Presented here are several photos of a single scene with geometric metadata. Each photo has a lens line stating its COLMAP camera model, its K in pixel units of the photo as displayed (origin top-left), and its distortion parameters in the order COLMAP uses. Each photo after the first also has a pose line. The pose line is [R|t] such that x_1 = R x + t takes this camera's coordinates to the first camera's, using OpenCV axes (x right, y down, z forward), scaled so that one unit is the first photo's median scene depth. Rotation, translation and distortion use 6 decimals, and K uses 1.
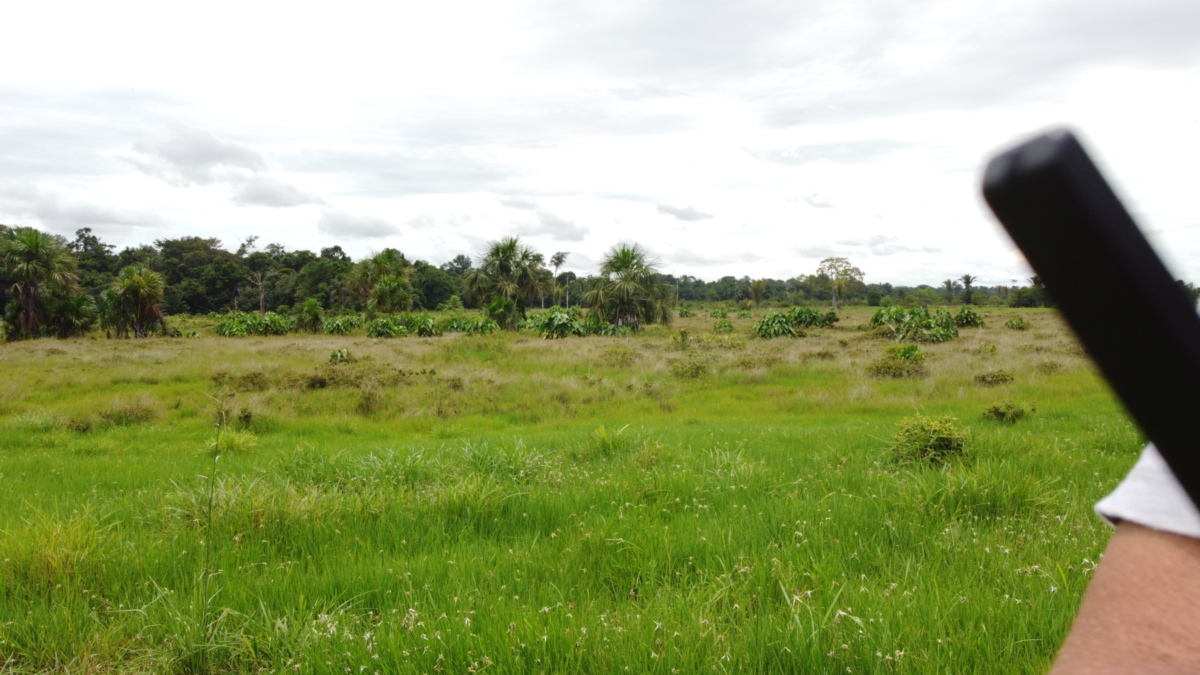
lens RADIAL K [[915.2, 0, 592.7], [0, 915.2, 319.6], [0, 0, 1]] dist [-0.003385, 0.002510]
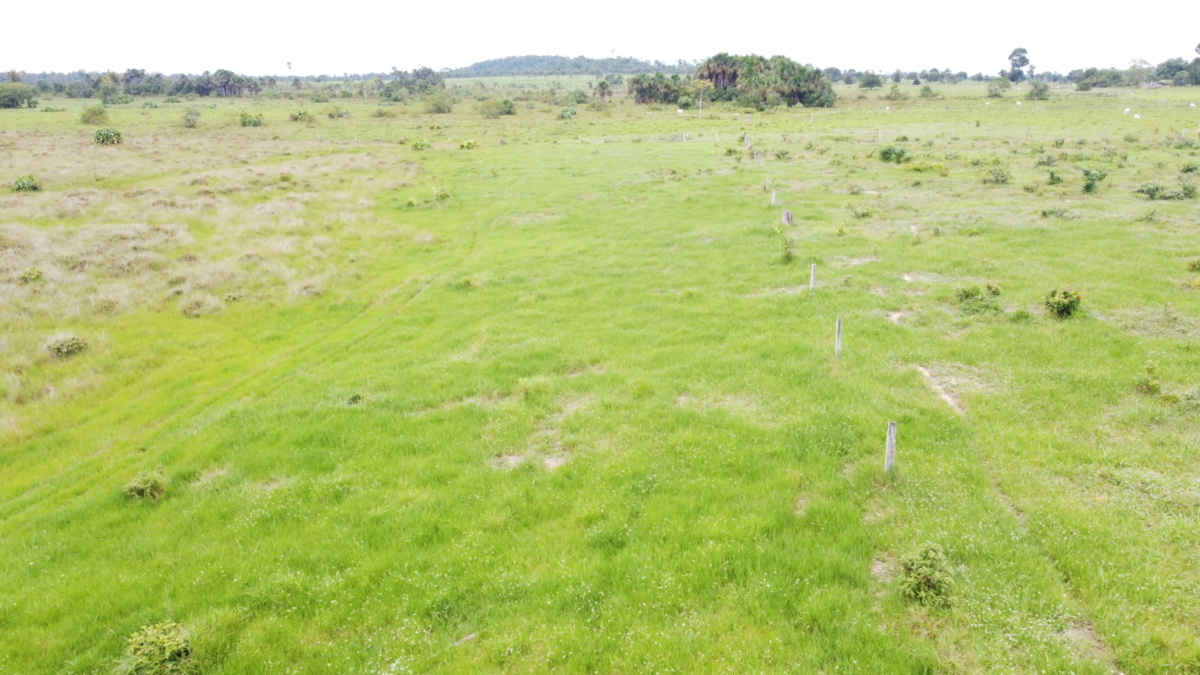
lens RADIAL K [[915.2, 0, 597.4], [0, 915.2, 343.0], [0, 0, 1]] dist [-0.003385, 0.002510]
pose [[0.534191, -0.228861, 0.813795, -0.127637], [0.005390, 0.963559, 0.267440, -0.284755], [-0.845347, -0.138477, 0.515958, -0.094540]]
